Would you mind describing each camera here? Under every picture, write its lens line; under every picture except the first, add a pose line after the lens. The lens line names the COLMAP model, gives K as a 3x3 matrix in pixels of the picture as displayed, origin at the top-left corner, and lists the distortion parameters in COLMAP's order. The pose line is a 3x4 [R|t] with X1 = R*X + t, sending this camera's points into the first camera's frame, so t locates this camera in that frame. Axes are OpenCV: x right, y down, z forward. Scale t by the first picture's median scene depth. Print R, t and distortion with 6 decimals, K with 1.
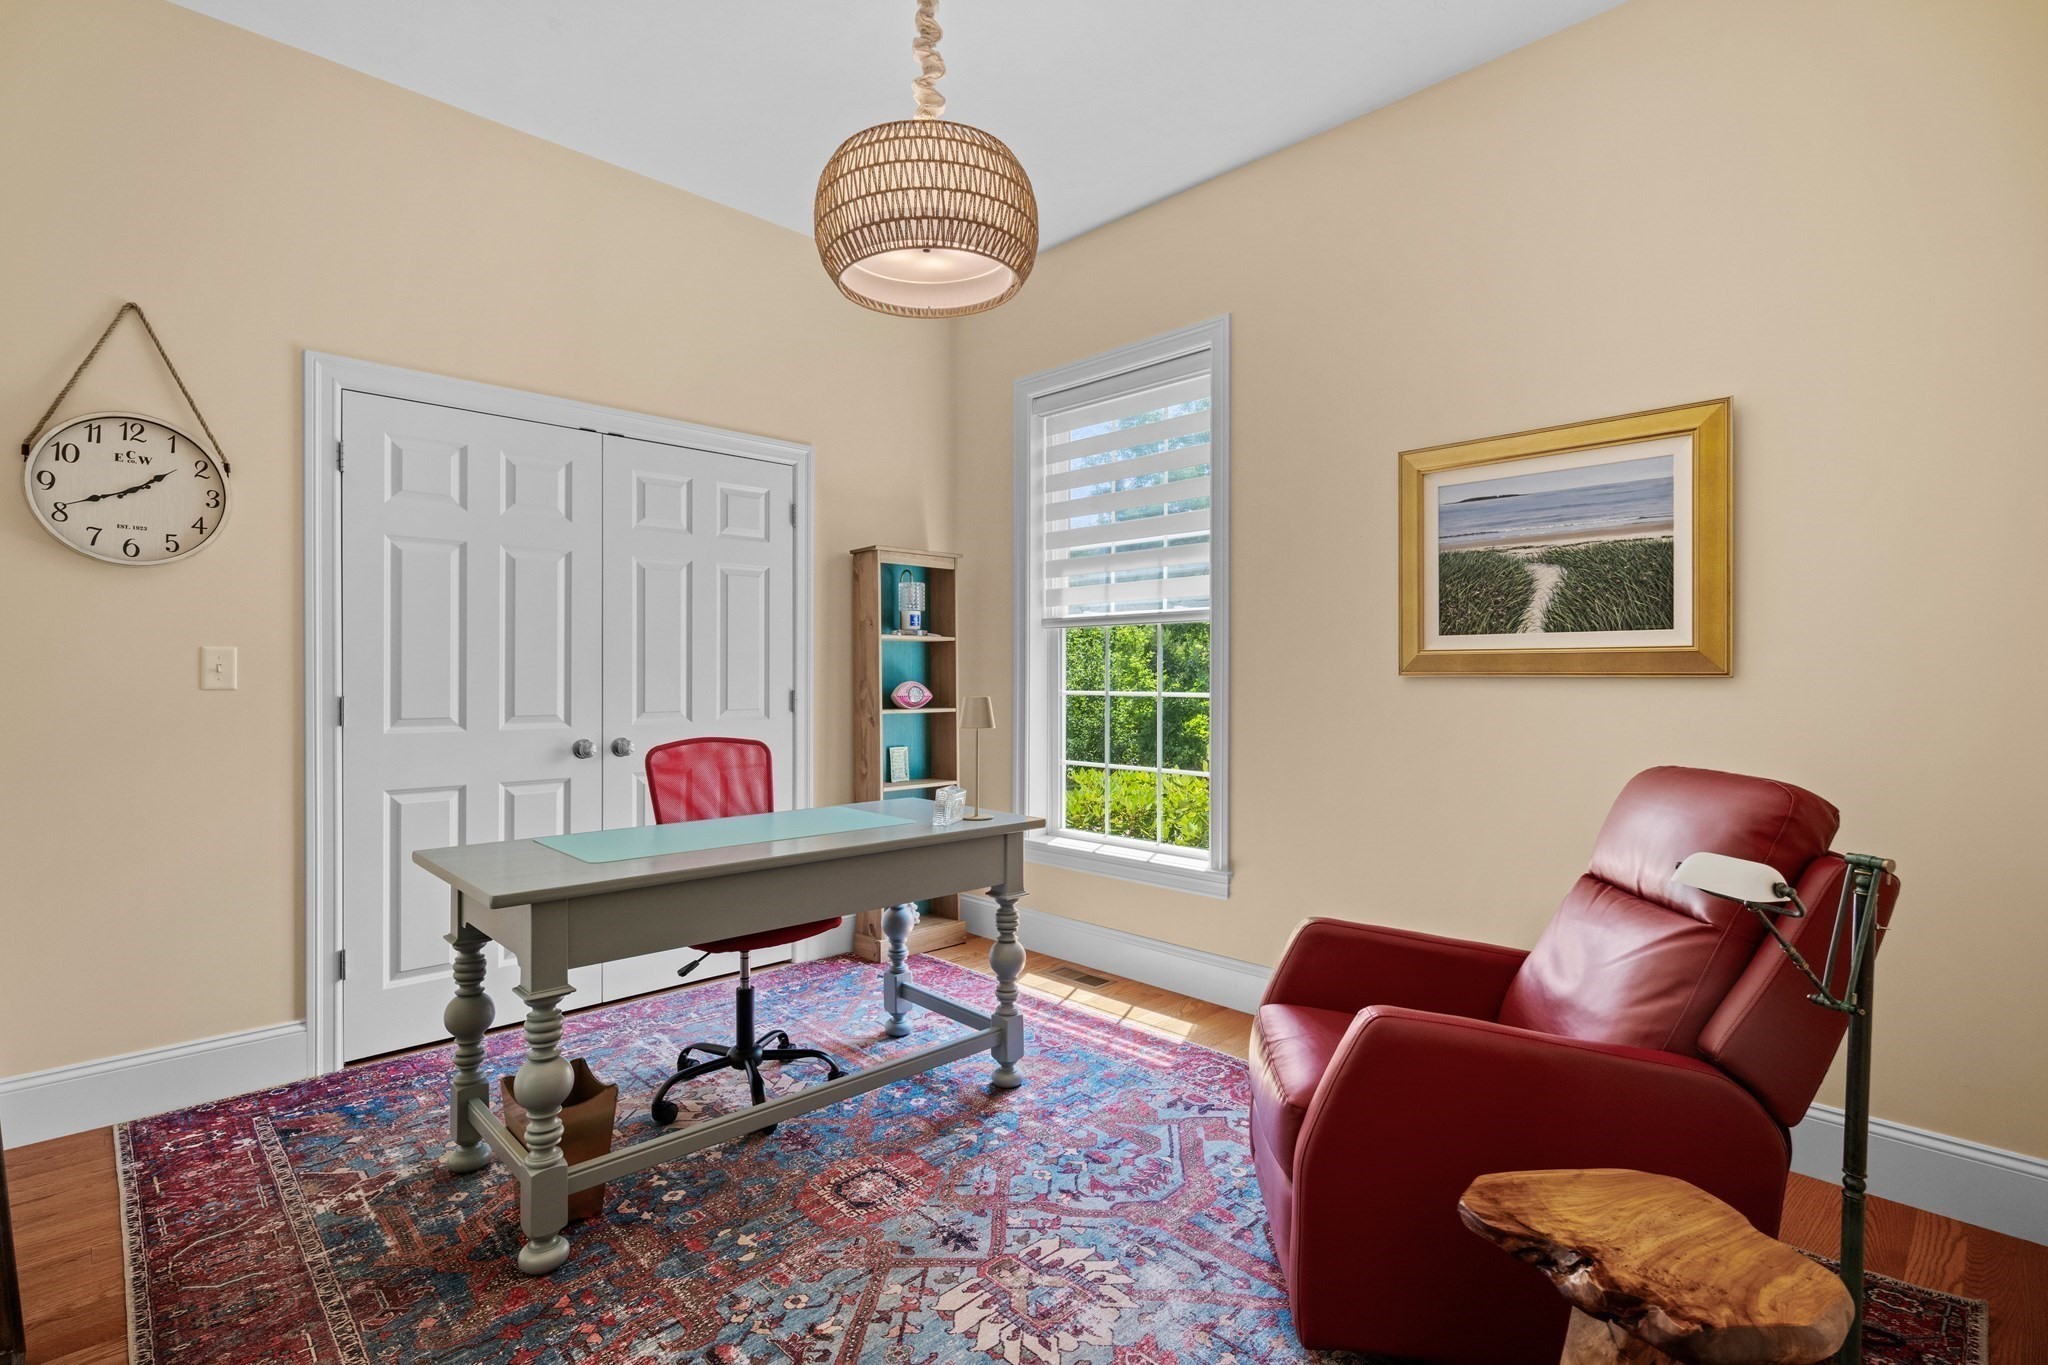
lens RADIAL K [[977.1, 0, 972.4], [0, 977.1, 695.4], [0, 0, 1]] dist [-0.008314, 0.000218]
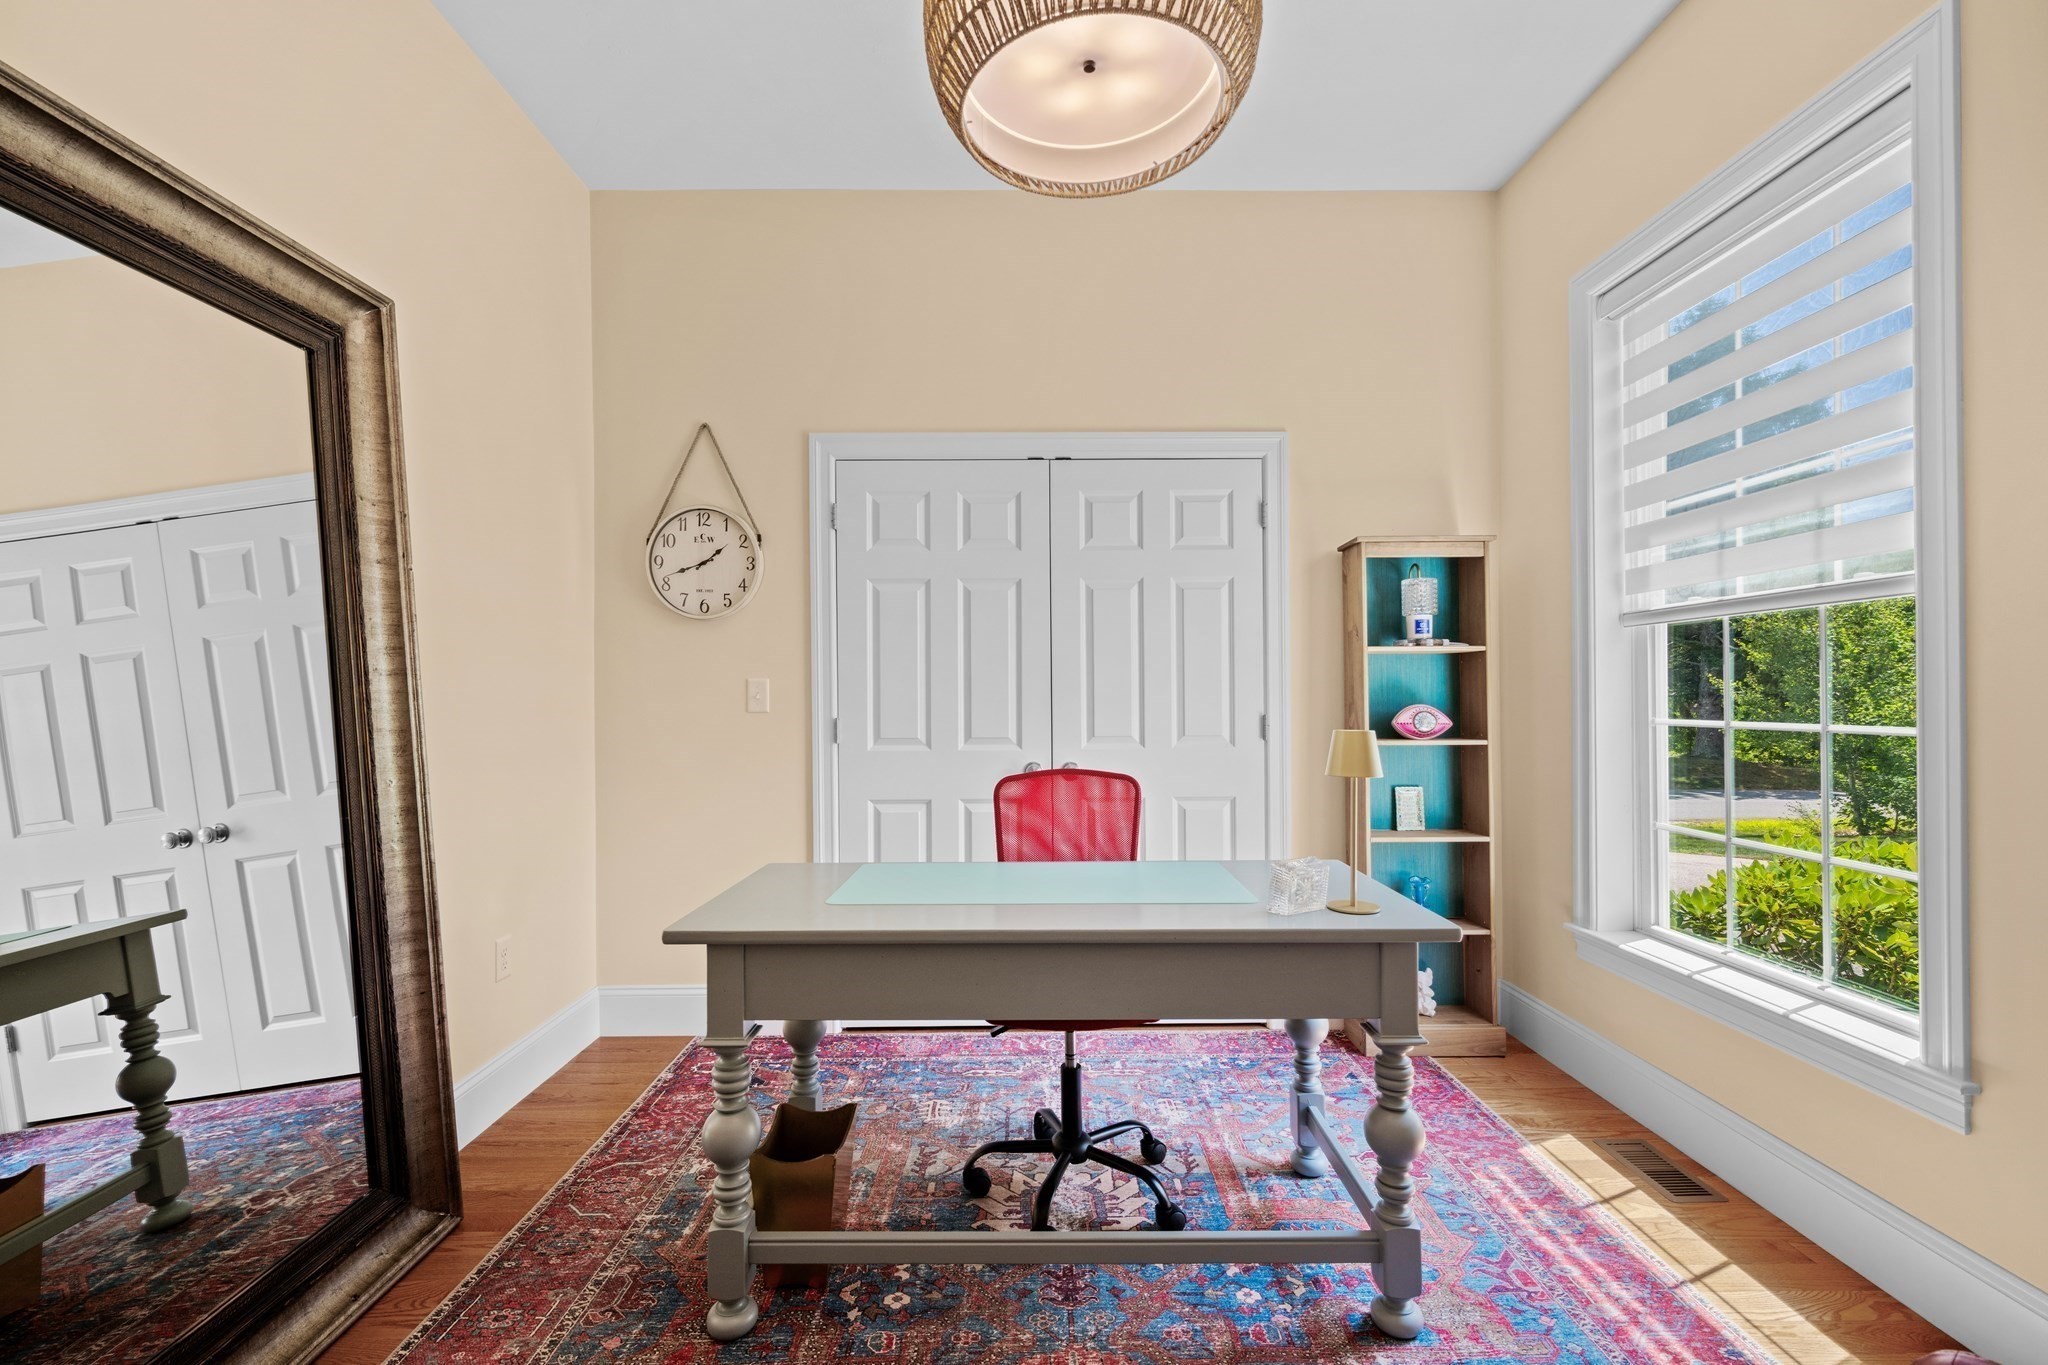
lens RADIAL K [[843.6, 0, 1033.0], [0, 843.6, 698.6], [0, 0, 1]] dist [-0.009828, -0.000179]
pose [[0.741502, -0.003997, -0.670939, 0.195179], [-0.006737, 0.999887, -0.013403, -0.009443], [0.670917, 0.014459, 0.741391, 0.351547]]
